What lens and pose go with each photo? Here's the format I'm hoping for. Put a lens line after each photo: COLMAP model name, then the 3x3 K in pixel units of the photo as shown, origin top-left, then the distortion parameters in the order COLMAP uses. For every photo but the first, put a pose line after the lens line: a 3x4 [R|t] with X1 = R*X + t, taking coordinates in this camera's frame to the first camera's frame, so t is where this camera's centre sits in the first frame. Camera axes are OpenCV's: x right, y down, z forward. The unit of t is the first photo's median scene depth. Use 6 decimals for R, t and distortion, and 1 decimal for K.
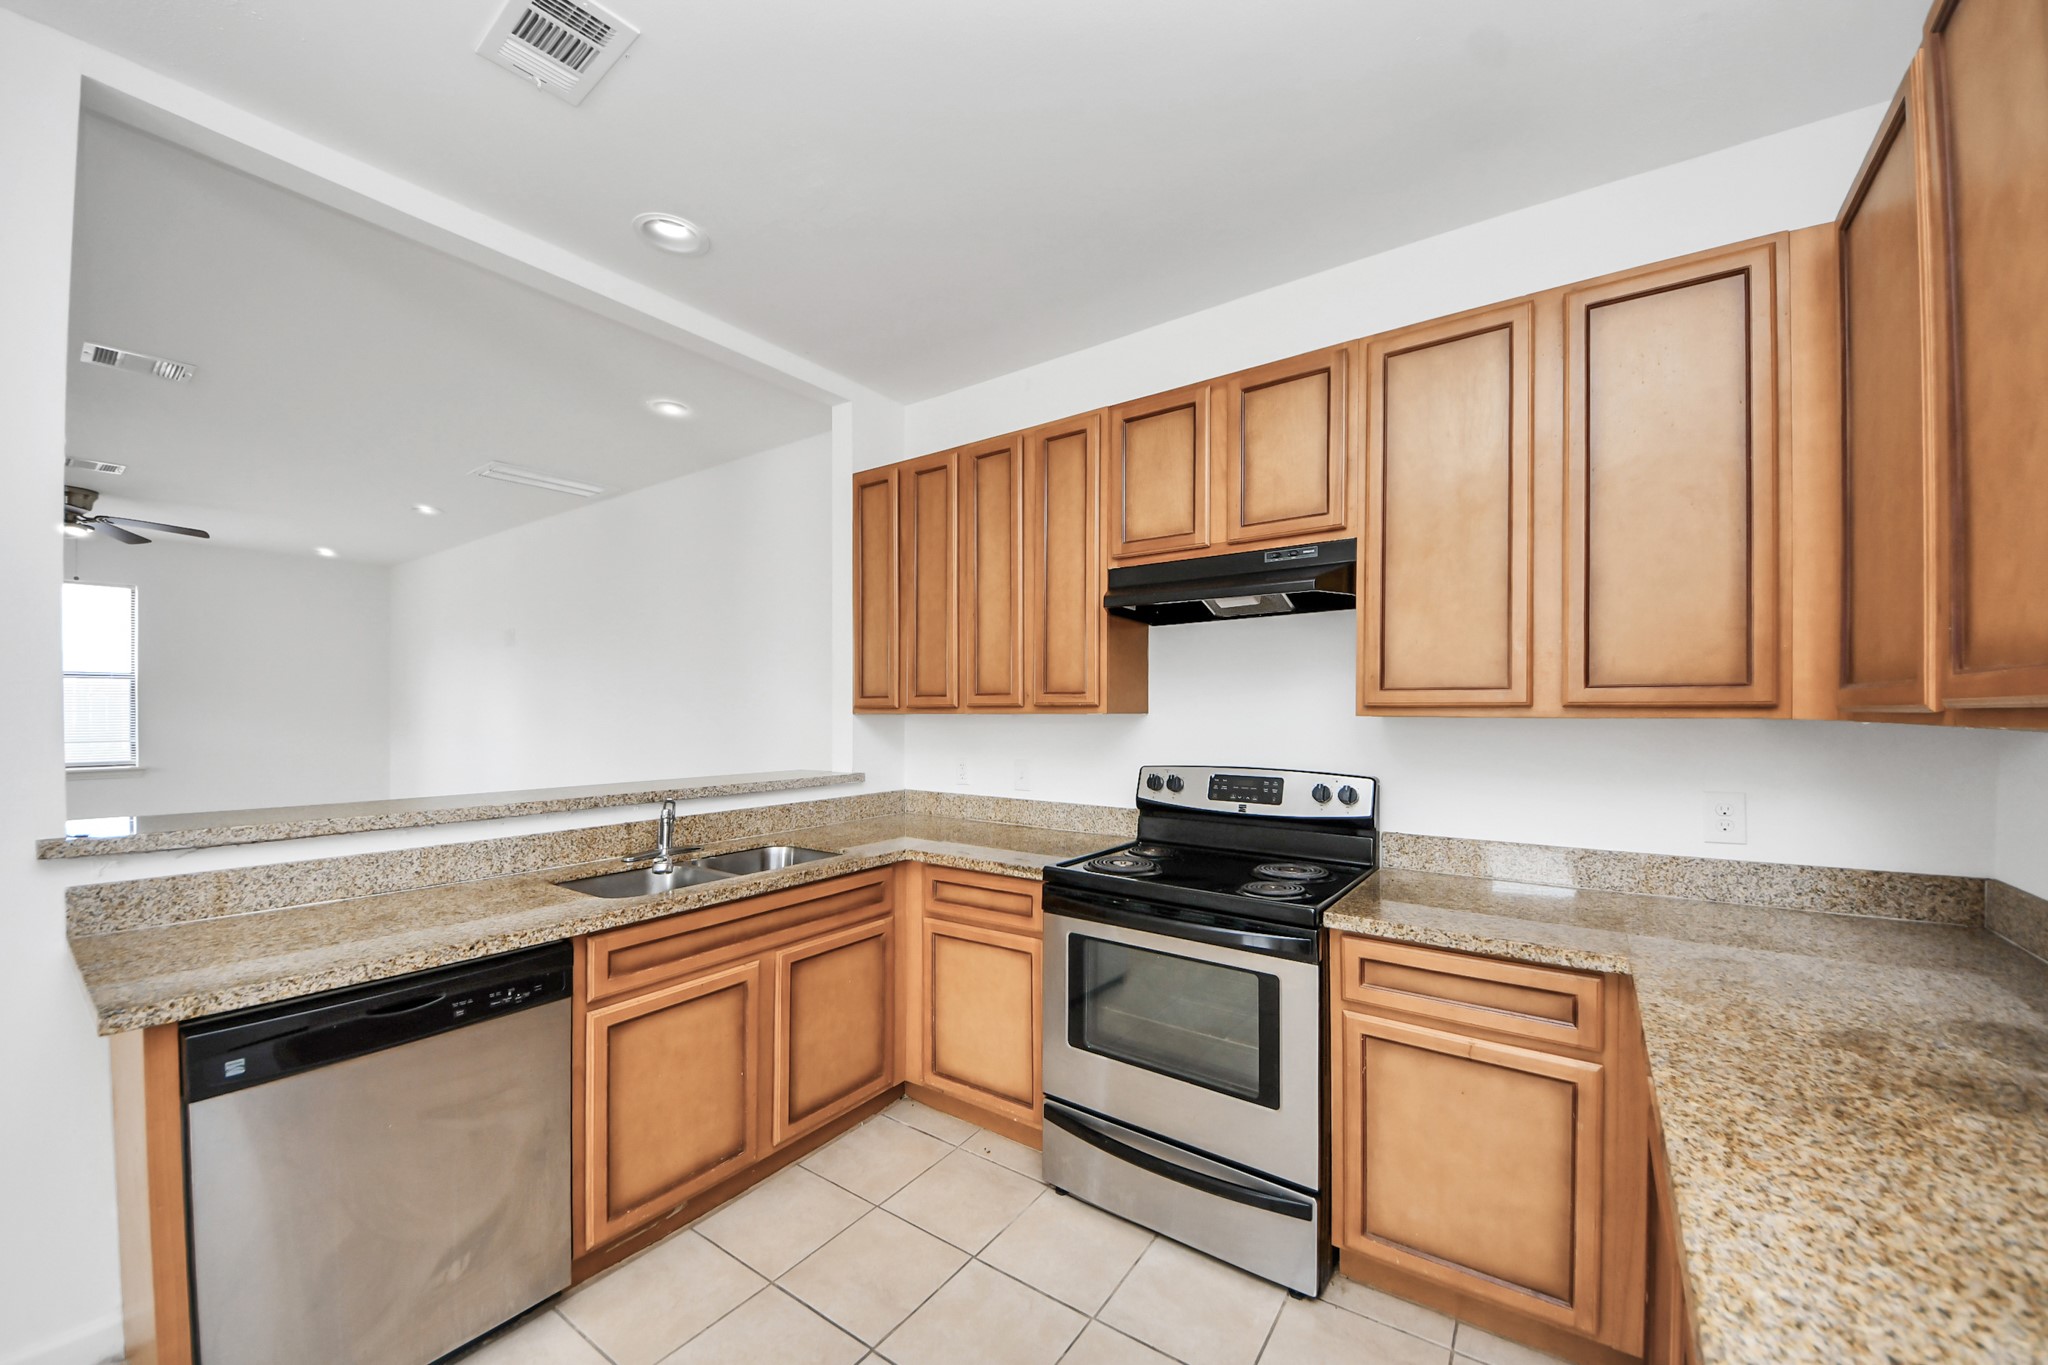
lens RADIAL K [[772.6, 0, 1024.6], [0, 772.6, 702.3], [0, 0, 1]] dist [0.029155, -0.002114]
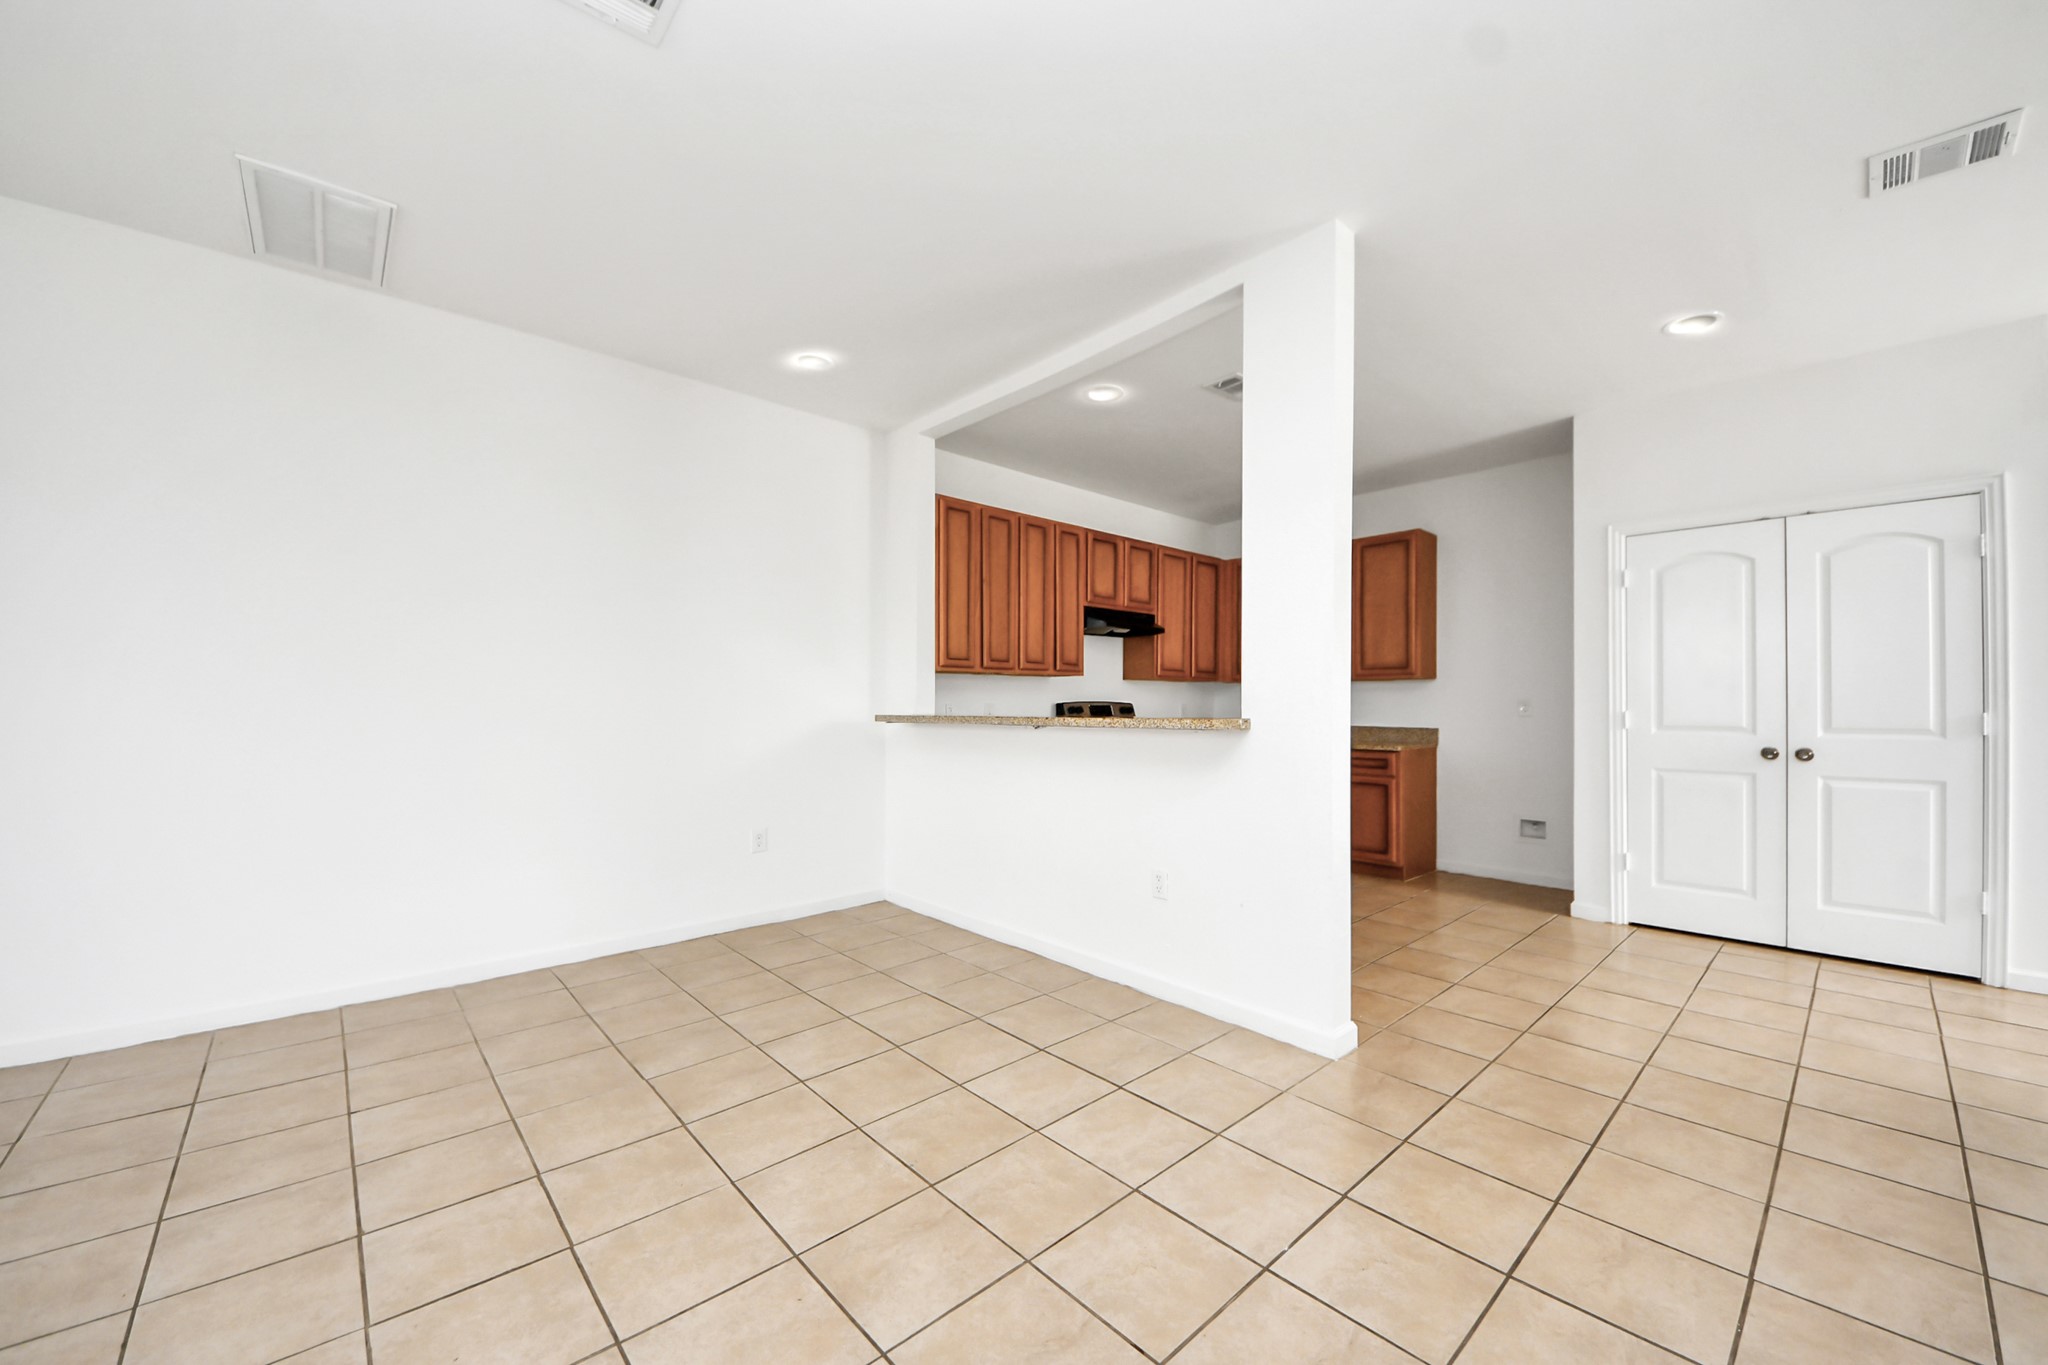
lens RADIAL K [[772.6, 0, 1022.3], [0, 772.6, 691.3], [0, 0, 1]] dist [0.029155, -0.002114]
pose [[0.201186, 0.014813, 0.979441, -2.263532], [-0.016945, 0.999789, -0.011640, 0.100480], [-0.979406, -0.014255, 0.201395, 0.844024]]
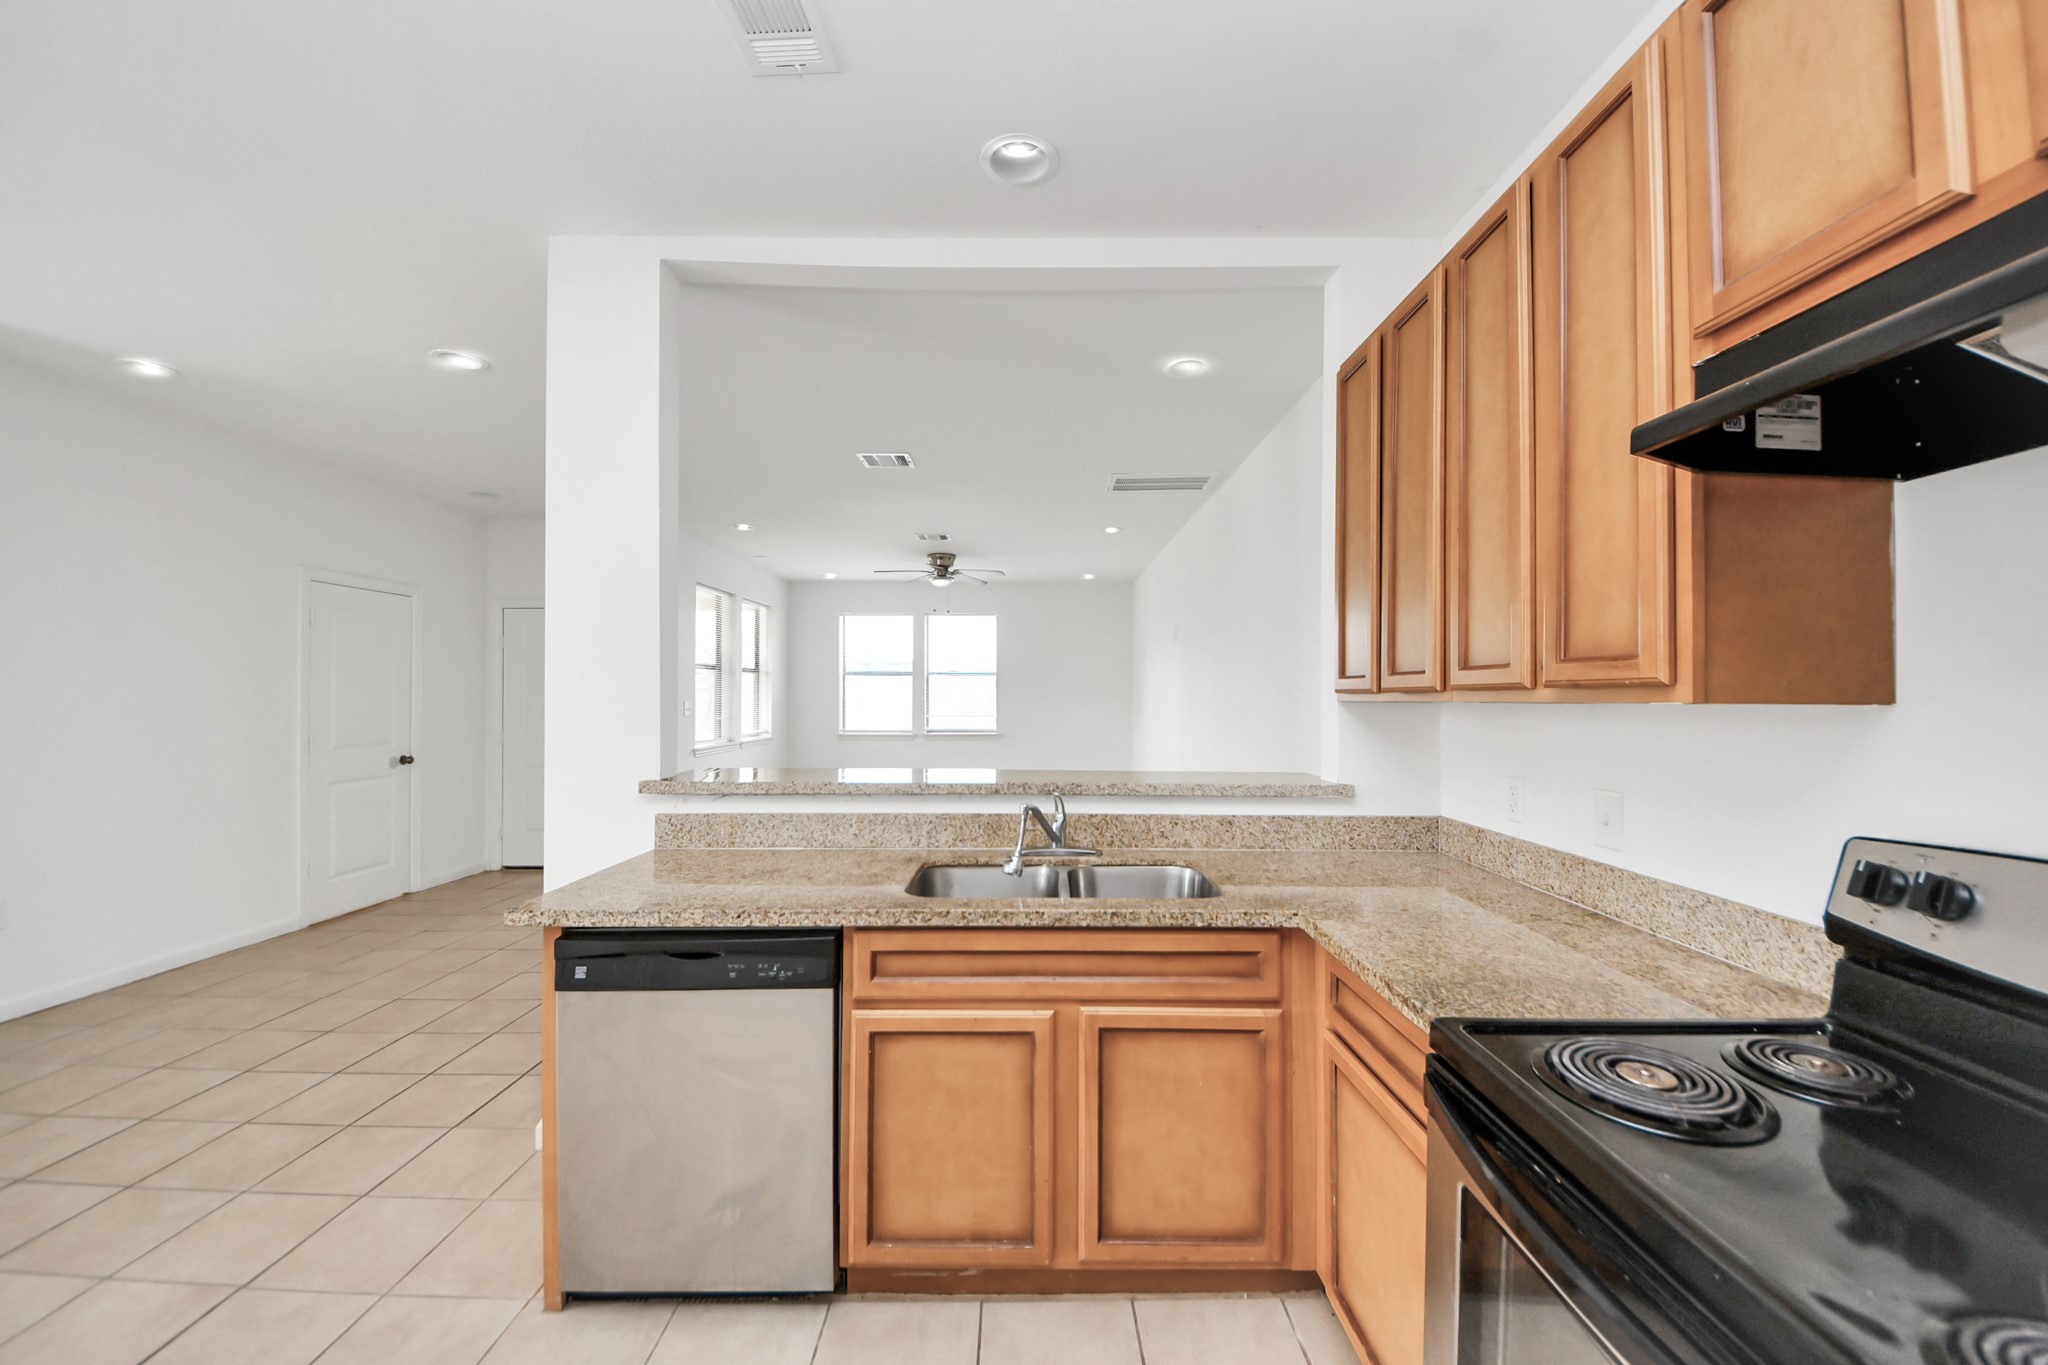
lens RADIAL K [[772.6, 0, 1025.0], [0, 772.6, 692.0], [0, 0, 1]] dist [0.029155, -0.002114]
pose [[0.600902, -0.002351, -0.799320, 0.253807], [0.002285, 0.999997, -0.001224, 0.008703], [0.799320, -0.001091, 0.600905, 0.471176]]
